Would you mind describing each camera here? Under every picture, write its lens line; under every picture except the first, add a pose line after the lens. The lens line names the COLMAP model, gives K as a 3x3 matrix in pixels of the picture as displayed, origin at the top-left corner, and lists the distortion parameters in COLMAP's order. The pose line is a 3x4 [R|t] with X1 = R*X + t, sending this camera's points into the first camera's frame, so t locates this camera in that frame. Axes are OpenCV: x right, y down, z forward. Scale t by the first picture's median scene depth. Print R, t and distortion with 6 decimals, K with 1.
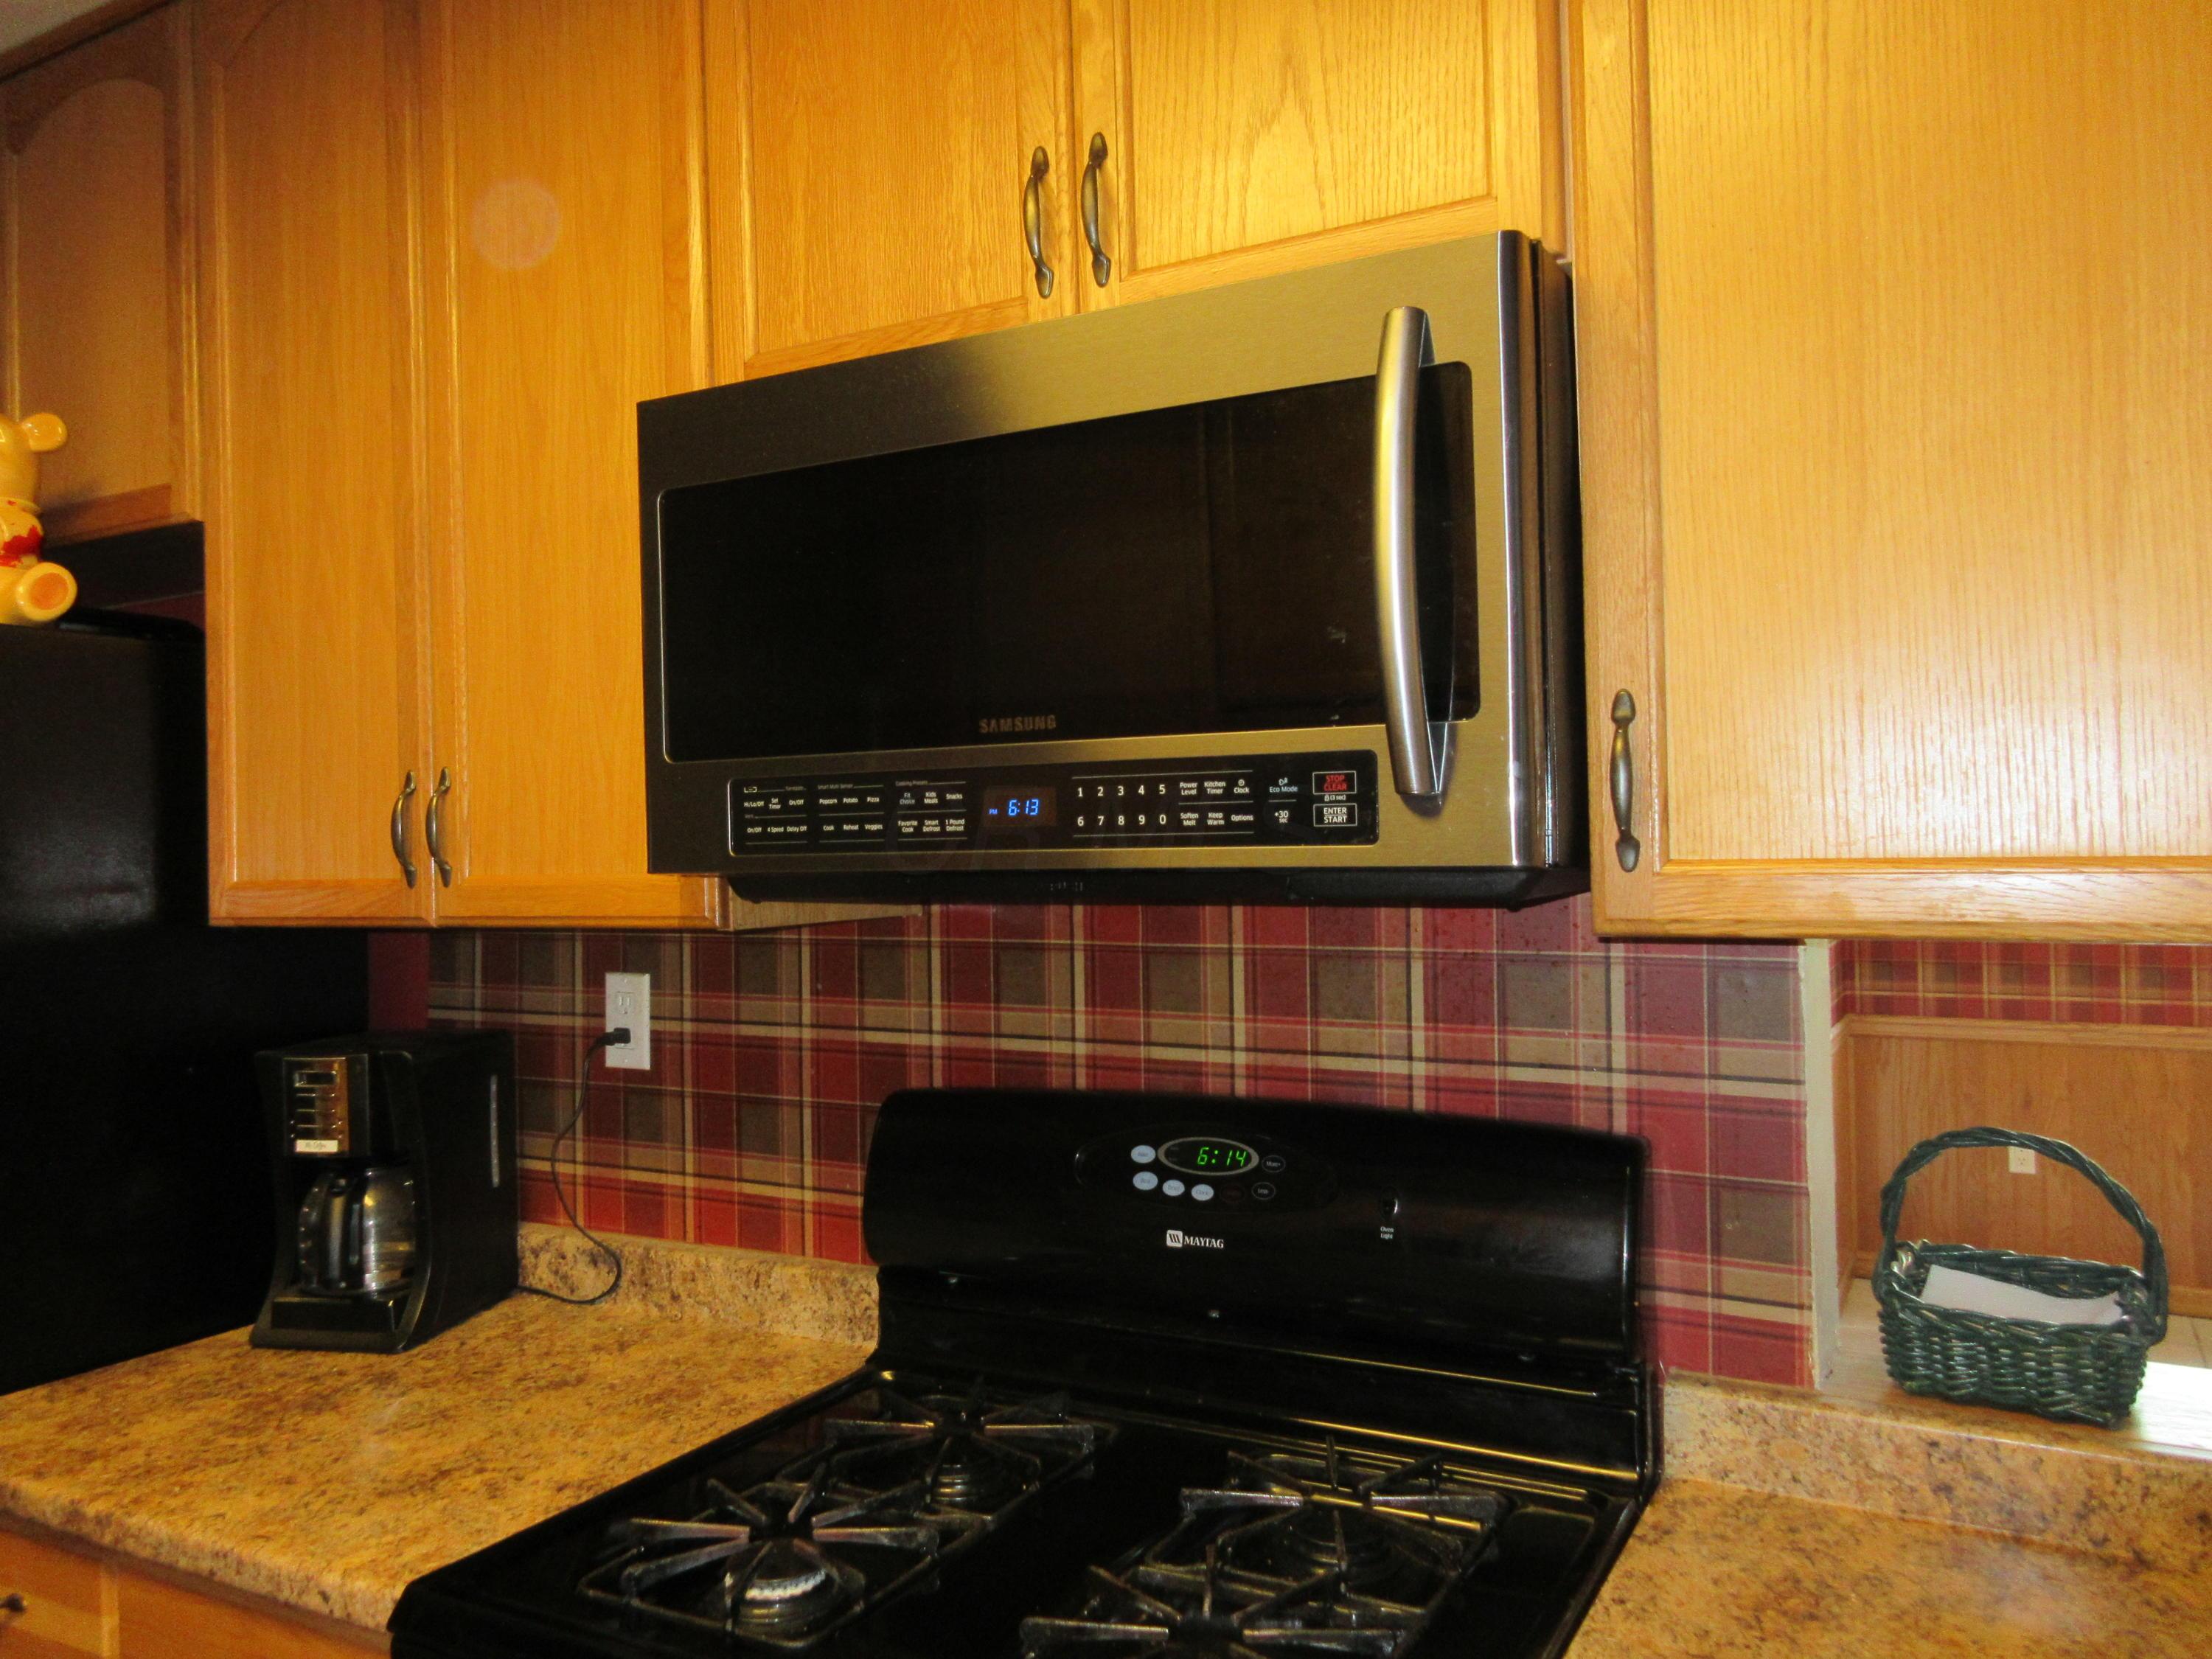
lens RADIAL K [[1678.9, 0, 1106.0], [0, 1678.9, 829.5], [0, 0, 1]] dist [0.033821, -0.032269]
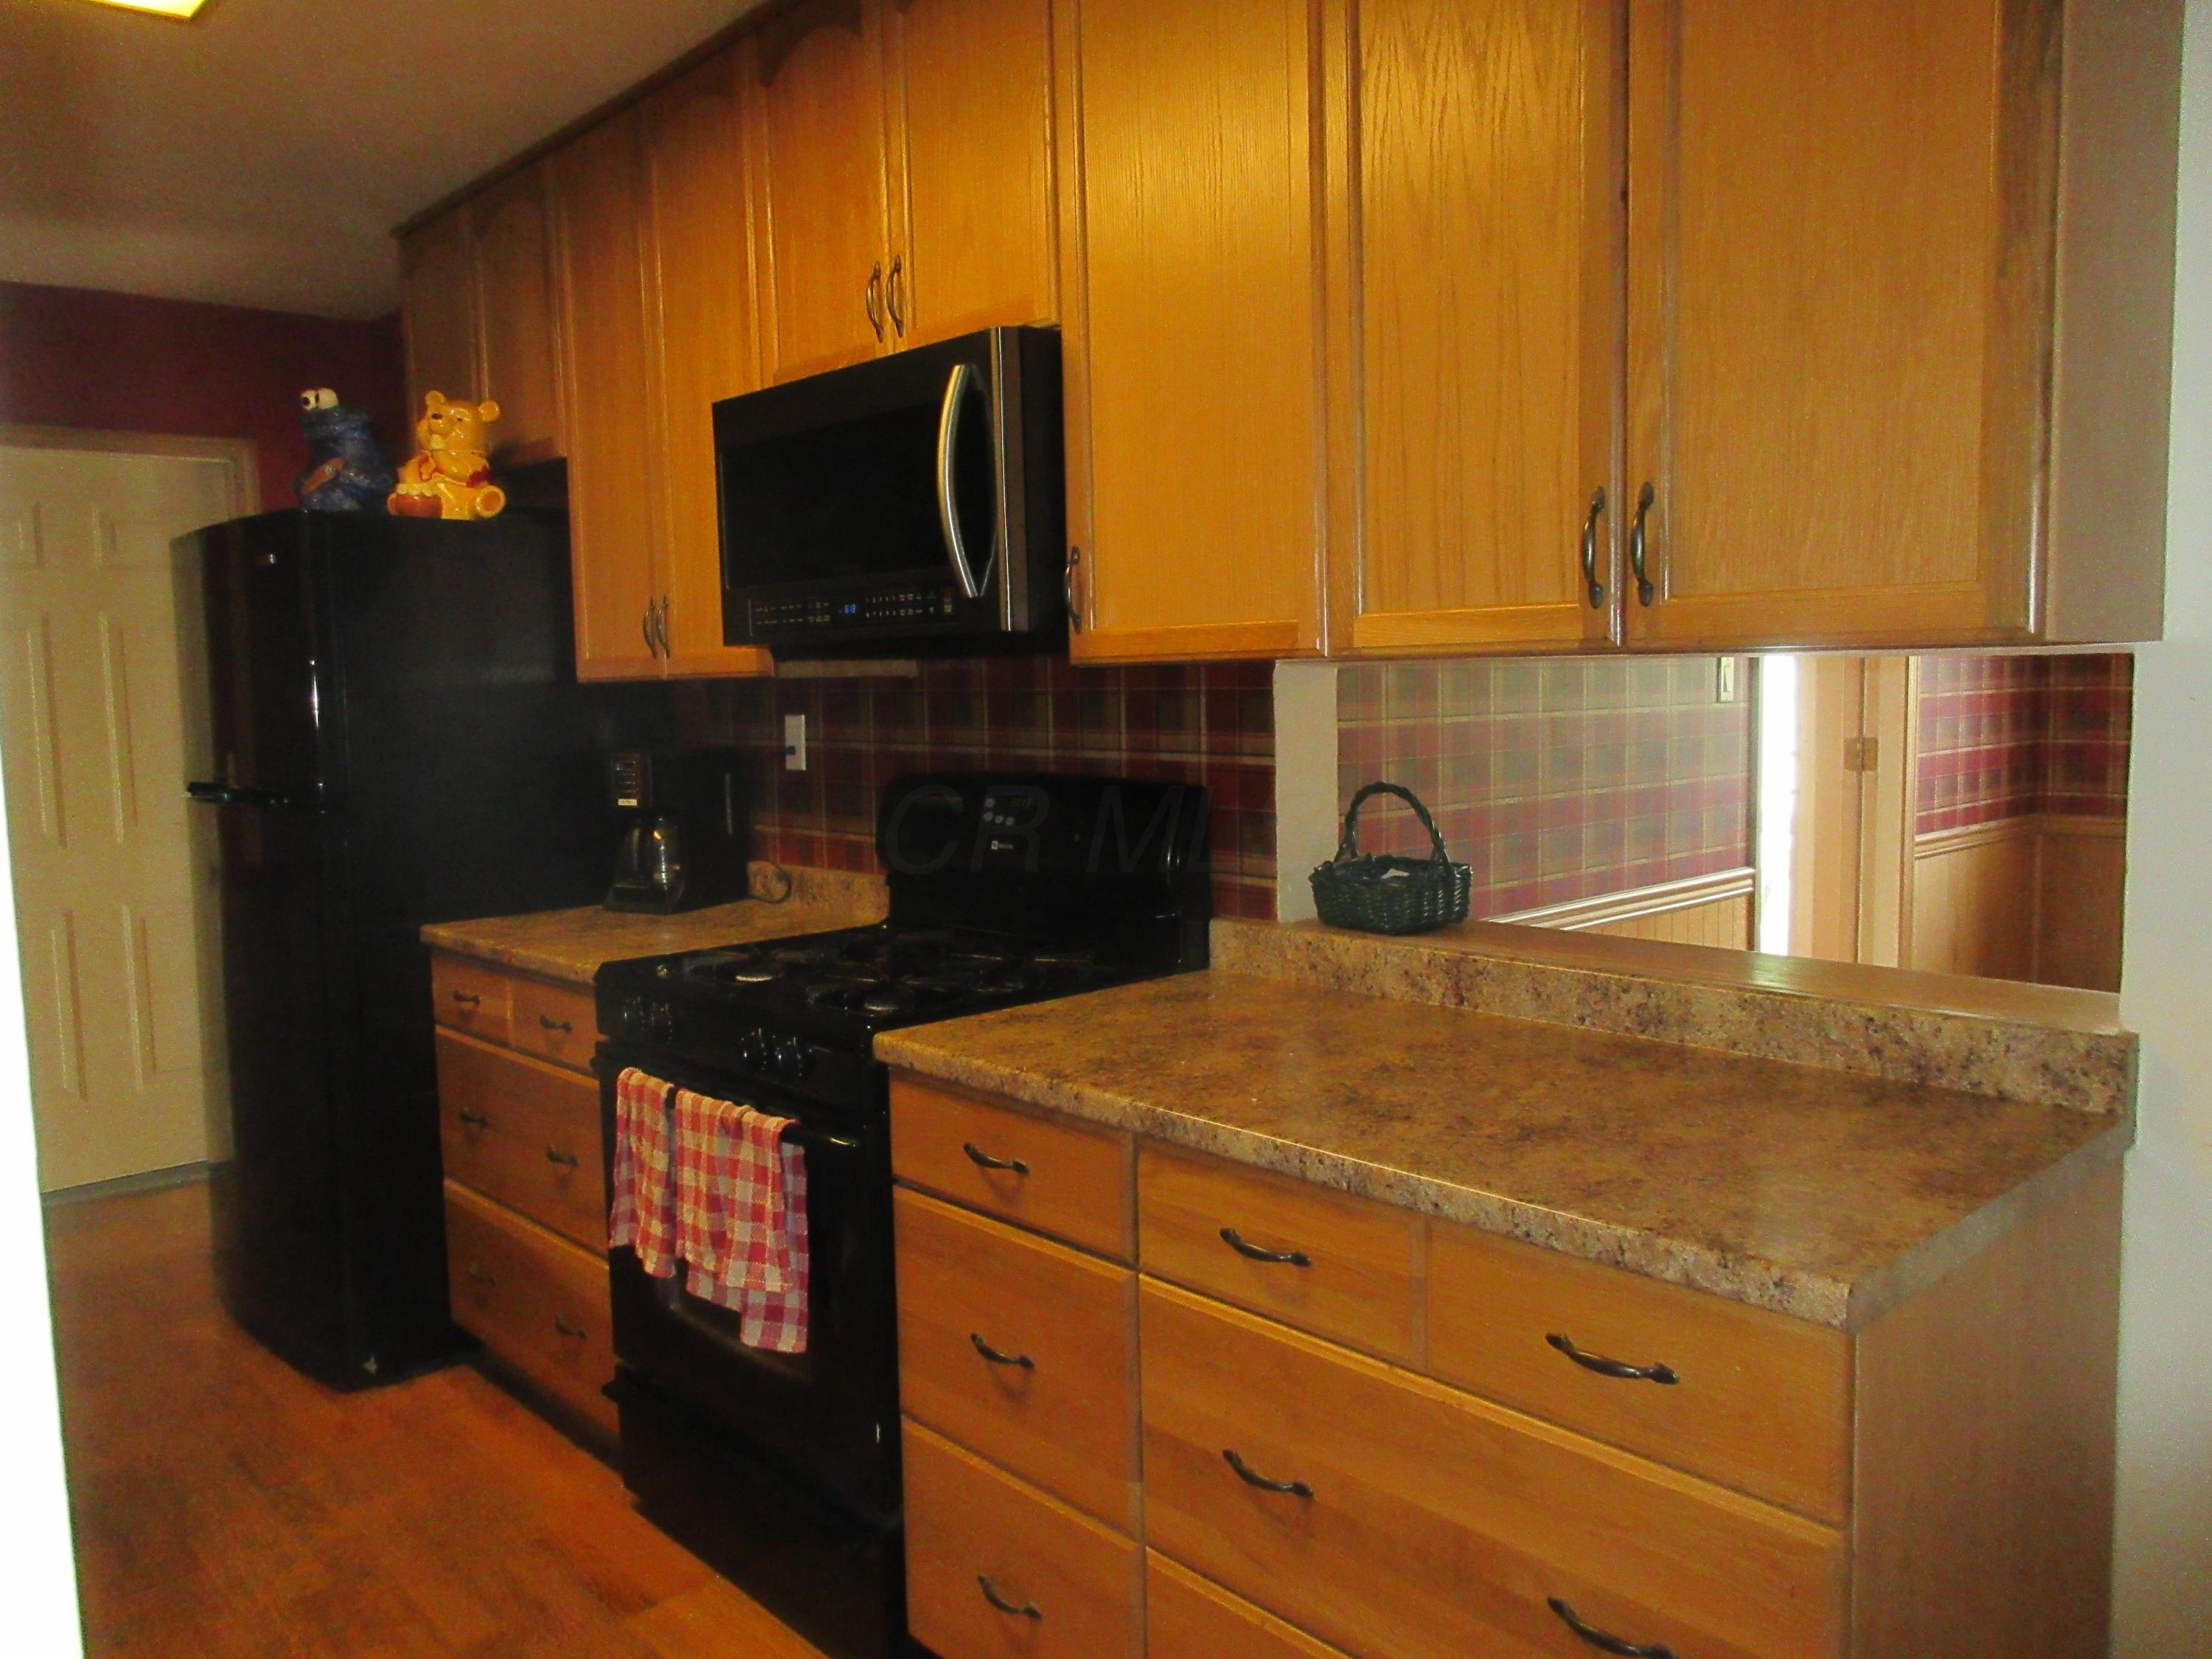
lens RADIAL K [[1629.4, 0, 1106.0], [0, 1629.4, 829.5], [0, 0, 1]] dist [0.000555, -0.002372]
pose [[0.957173, 0.030542, -0.287903, 0.540042], [0.000160, 0.994364, 0.106017, 0.028543], [0.289518, -0.101523, 0.951773, -0.537452]]
